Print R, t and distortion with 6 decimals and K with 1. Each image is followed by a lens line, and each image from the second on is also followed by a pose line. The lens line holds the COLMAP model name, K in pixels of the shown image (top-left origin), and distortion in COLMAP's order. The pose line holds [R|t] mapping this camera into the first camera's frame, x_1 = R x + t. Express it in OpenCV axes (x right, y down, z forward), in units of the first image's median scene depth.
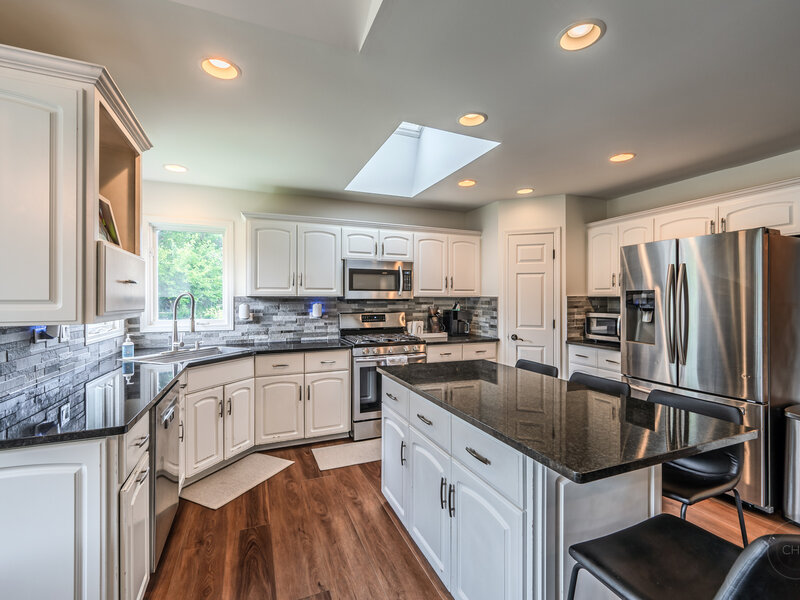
lens RADIAL K [[365.2, 0, 405.1], [0, 365.2, 297.9], [0, 0, 1]] dist [0.005523, -0.000284]
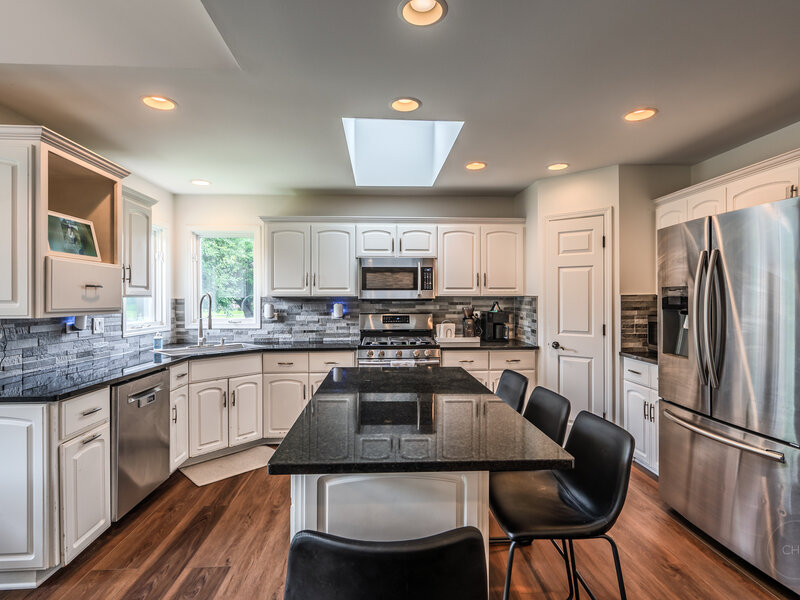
lens RADIAL K [[418.8, 0, 400.4], [0, 418.8, 297.4], [0, 0, 1]] dist [0.009051, -0.000380]
pose [[0.941596, -0.003221, -0.336728, 0.330606], [0.003110, 0.999995, -0.000869, 0.000145], [0.336730, -0.000229, 0.941601, -0.004324]]
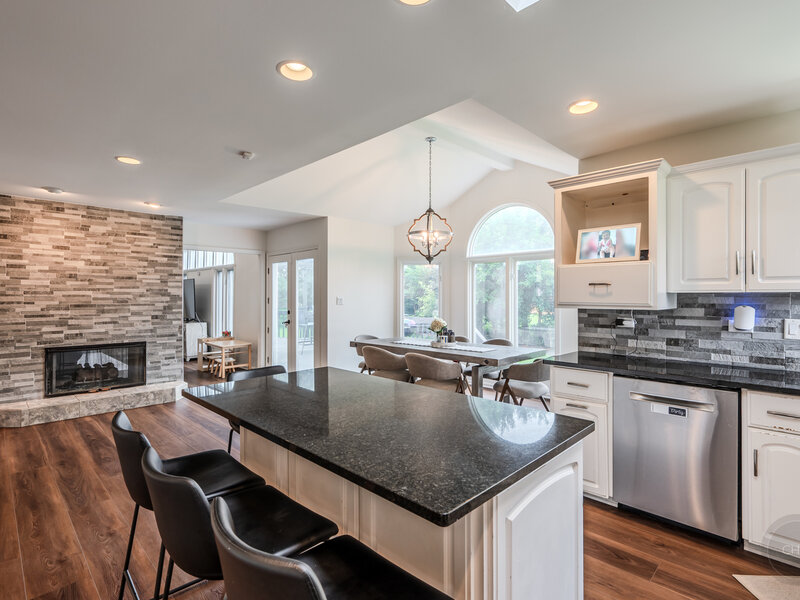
lens RADIAL K [[418.8, 0, 402.6], [0, 418.8, 293.9], [0, 0, 1]] dist [0.009051, -0.000380]
pose [[-0.926335, -0.000698, -0.376699, 0.286936], [0.002707, 0.999960, -0.008510, 0.004061], [0.376690, -0.008903, -0.926297, 1.021964]]
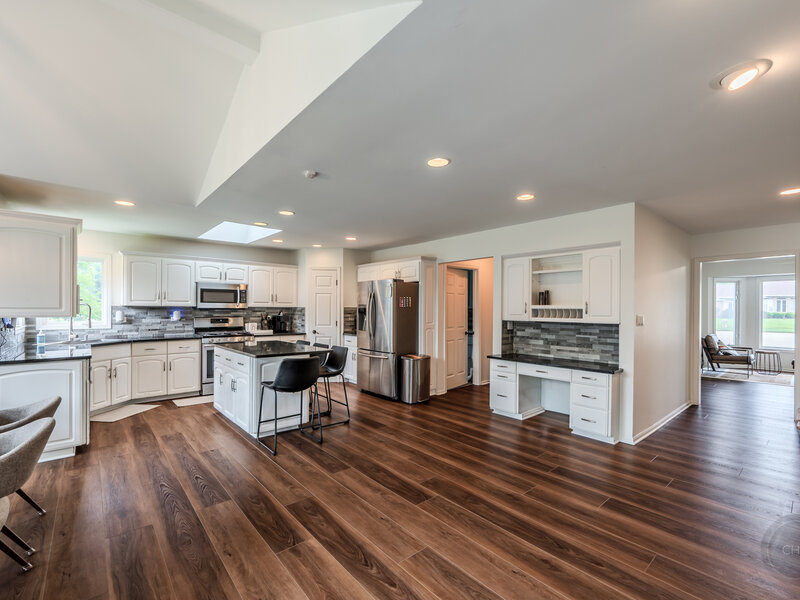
lens RADIAL K [[365.2, 0, 406.7], [0, 365.2, 310.4], [0, 0, 1]] dist [0.005523, -0.000284]
pose [[0.949400, 0.004644, 0.314034, 0.202379], [-0.006856, 0.999959, 0.005939, -0.002535], [-0.313994, -0.007792, 0.949393, -0.798892]]
